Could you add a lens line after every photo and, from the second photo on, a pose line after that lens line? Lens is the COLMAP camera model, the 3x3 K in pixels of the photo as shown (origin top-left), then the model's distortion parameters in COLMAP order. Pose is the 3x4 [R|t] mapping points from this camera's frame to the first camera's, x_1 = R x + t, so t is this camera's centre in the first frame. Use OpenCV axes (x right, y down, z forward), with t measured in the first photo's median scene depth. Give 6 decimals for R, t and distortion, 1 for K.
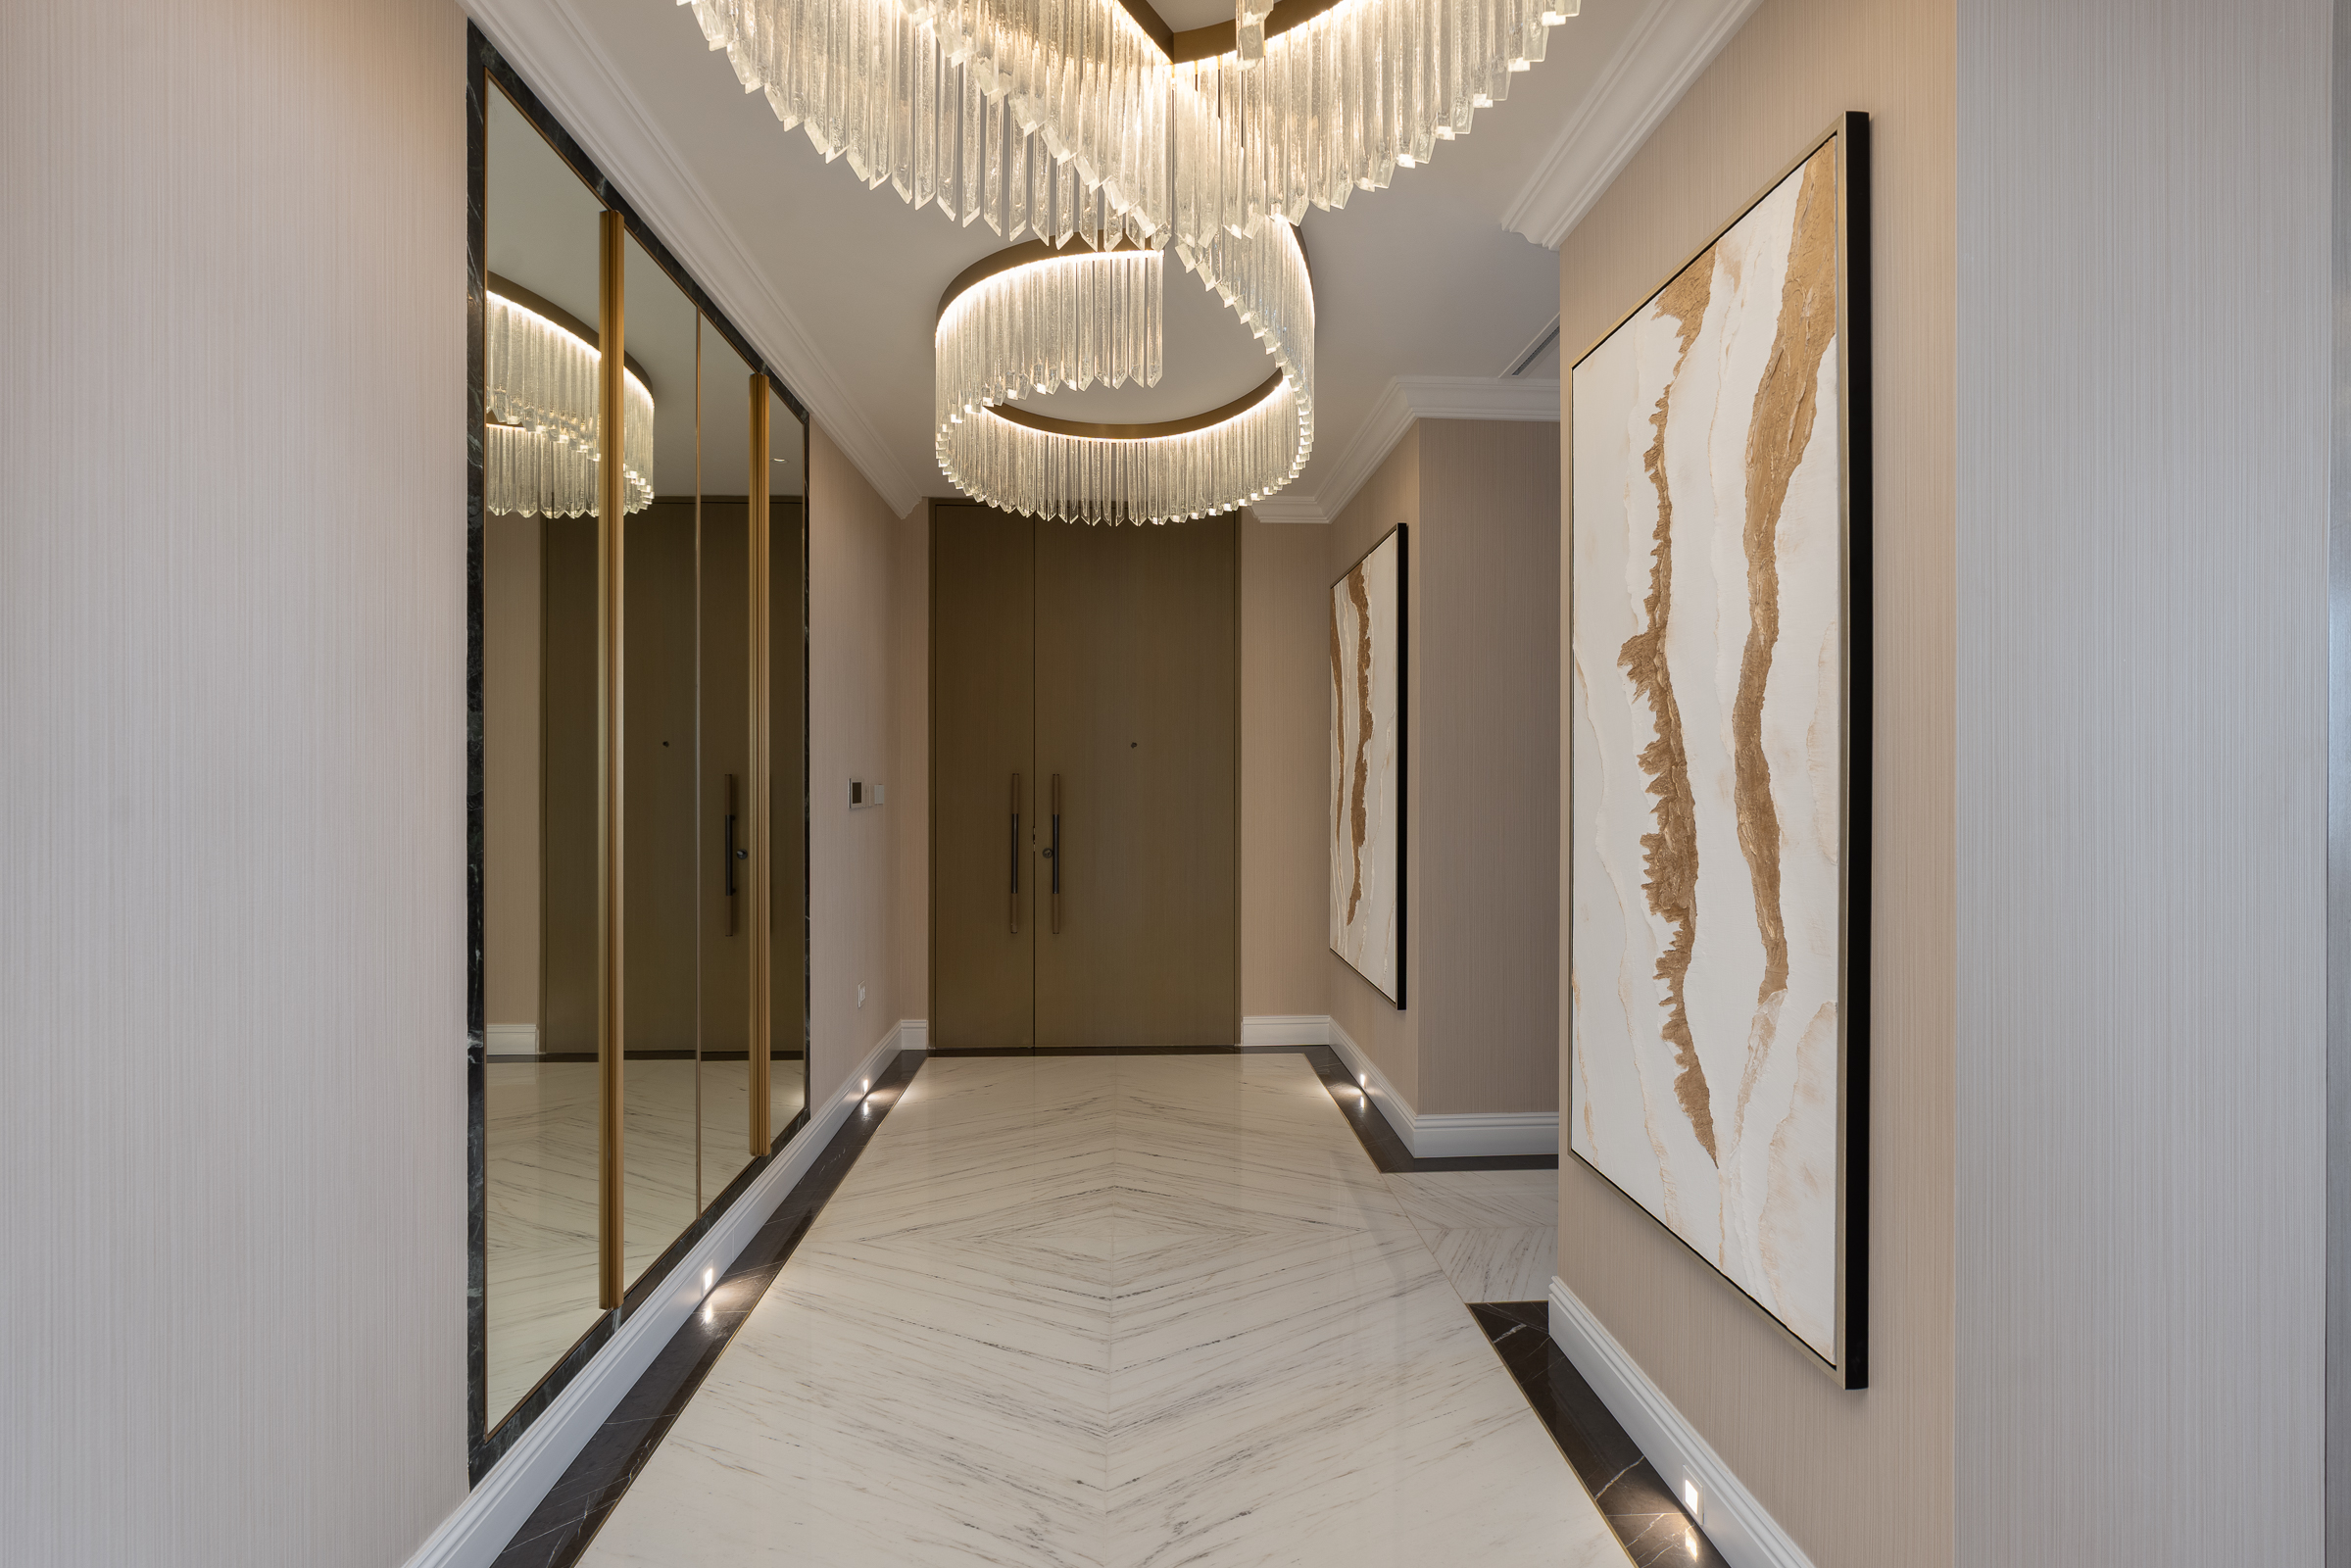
lens RADIAL K [[1047.9, 0, 1171.6], [0, 1047.9, 783.4], [0, 0, 1]] dist [-0.005555, -0.000339]
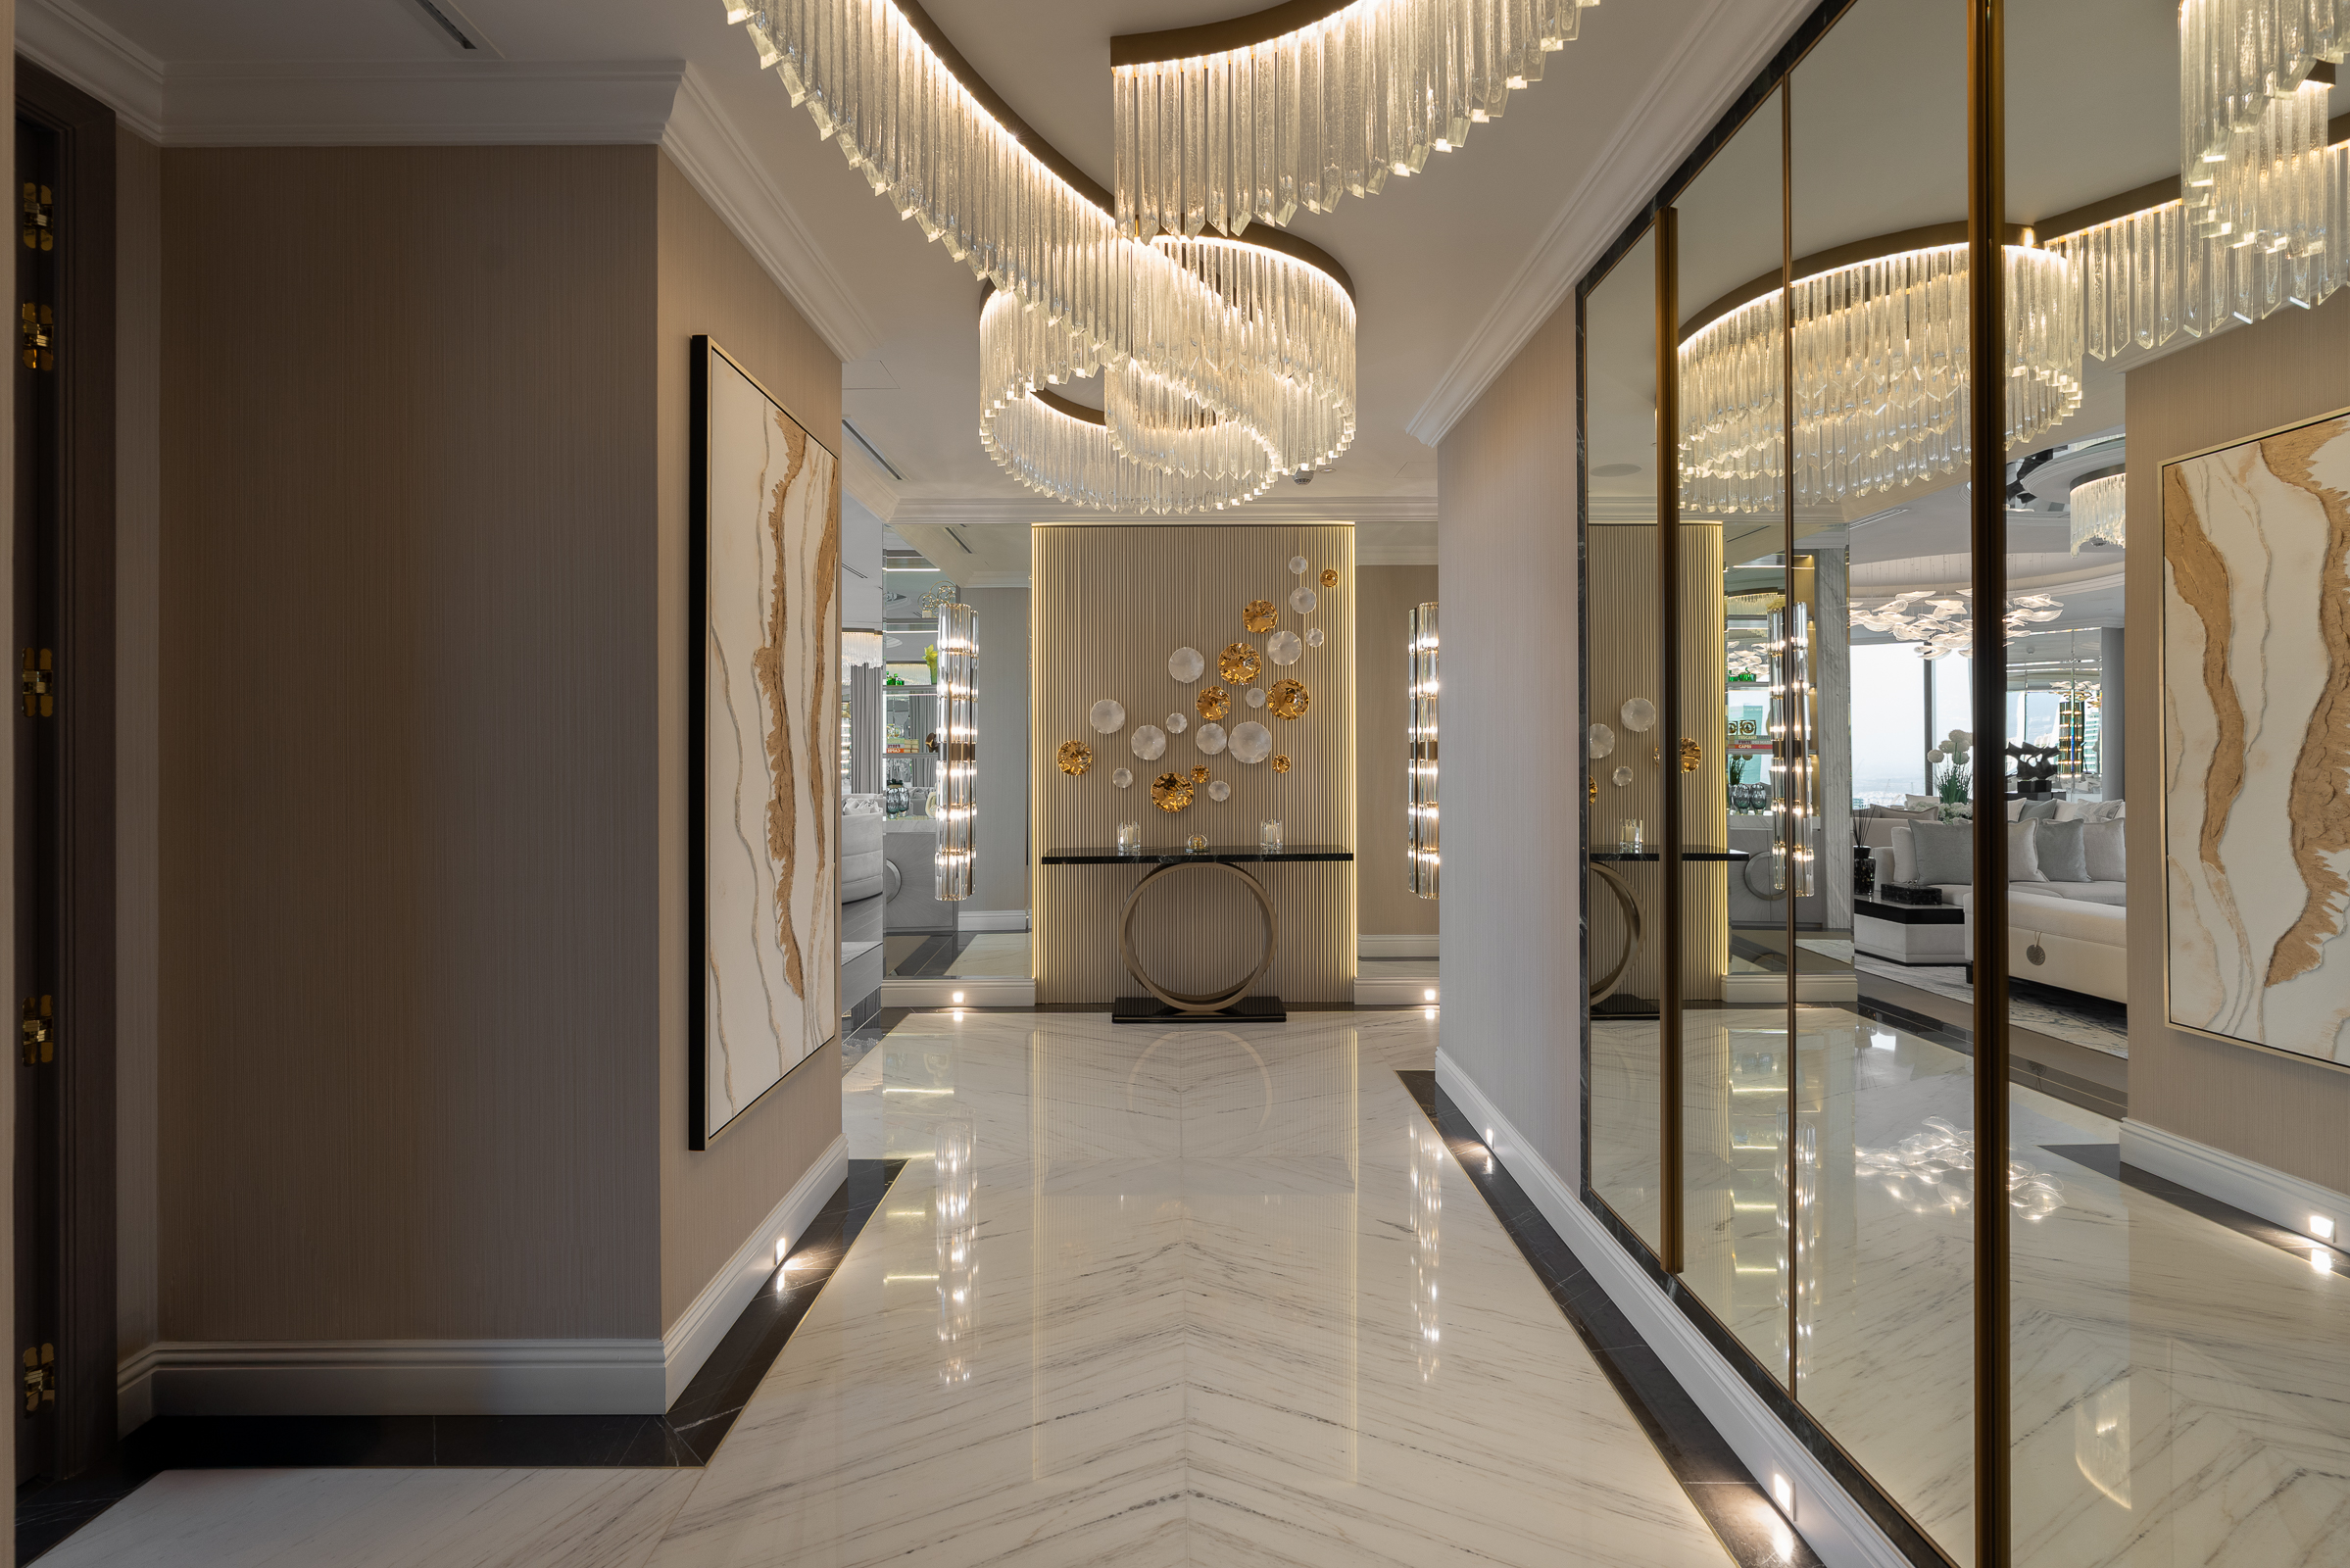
lens RADIAL K [[1047.5, 0, 1173.9], [0, 1047.5, 774.7], [0, 0, 1]] dist [-0.005555, -0.000339]
pose [[-0.998926, 0.007282, 0.045752, -0.091887], [0.007280, 0.999973, -0.000207, 0.013299], [-0.045753, 0.000126, -0.998953, 1.840995]]
